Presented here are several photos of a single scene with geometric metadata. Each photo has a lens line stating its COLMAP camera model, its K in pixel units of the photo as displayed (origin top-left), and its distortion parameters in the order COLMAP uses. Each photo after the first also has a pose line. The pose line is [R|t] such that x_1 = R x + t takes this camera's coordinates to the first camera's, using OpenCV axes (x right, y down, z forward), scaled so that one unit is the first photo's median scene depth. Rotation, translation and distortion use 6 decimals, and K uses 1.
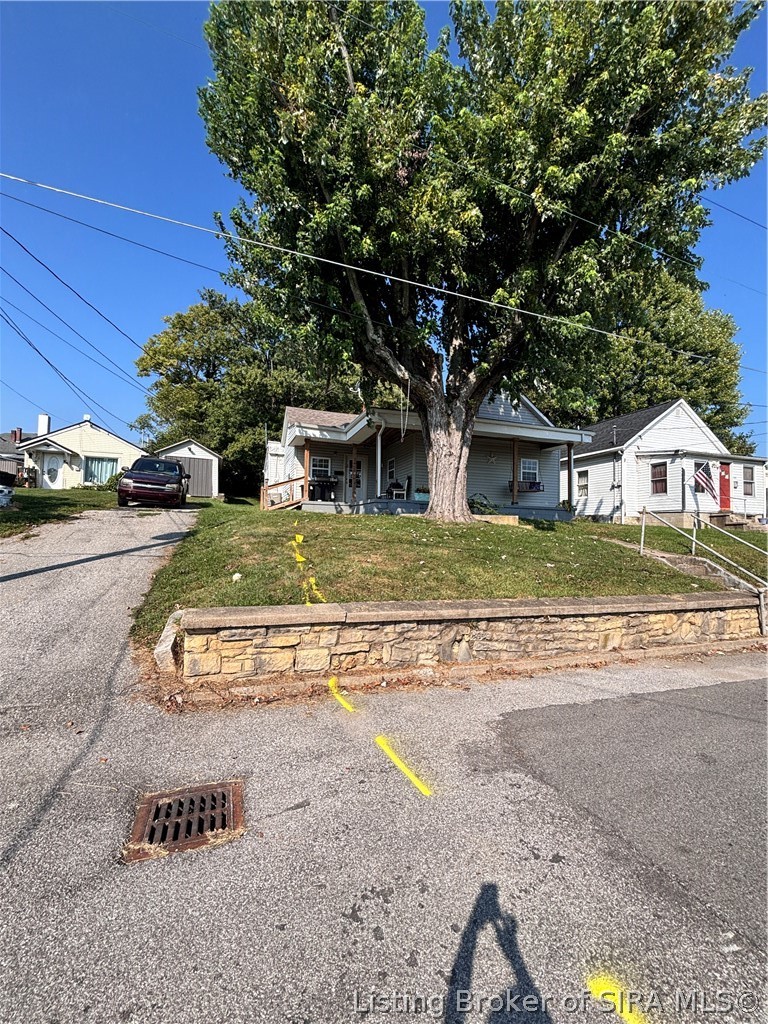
lens RADIAL K [[414.9, 0, 384.0], [0, 414.9, 512.0], [0, 0, 1]] dist [0.028558, -0.034156]
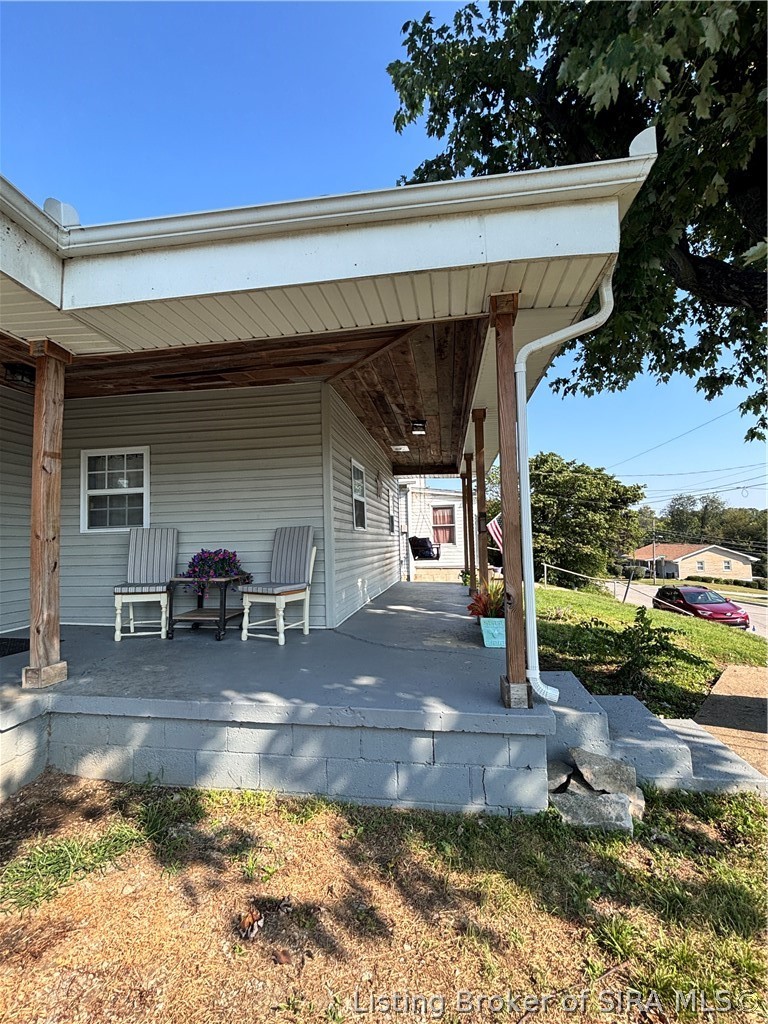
lens RADIAL K [[460.8, 0, 384.0], [0, 460.8, 512.0], [0, 0, 1]] dist [-0.000241, -0.000068]
pose [[0.440839, 0.026343, 0.897199, -0.295205], [-0.004065, 0.999618, -0.027353, -0.142576], [-0.897577, 0.008411, 0.440778, 1.266569]]
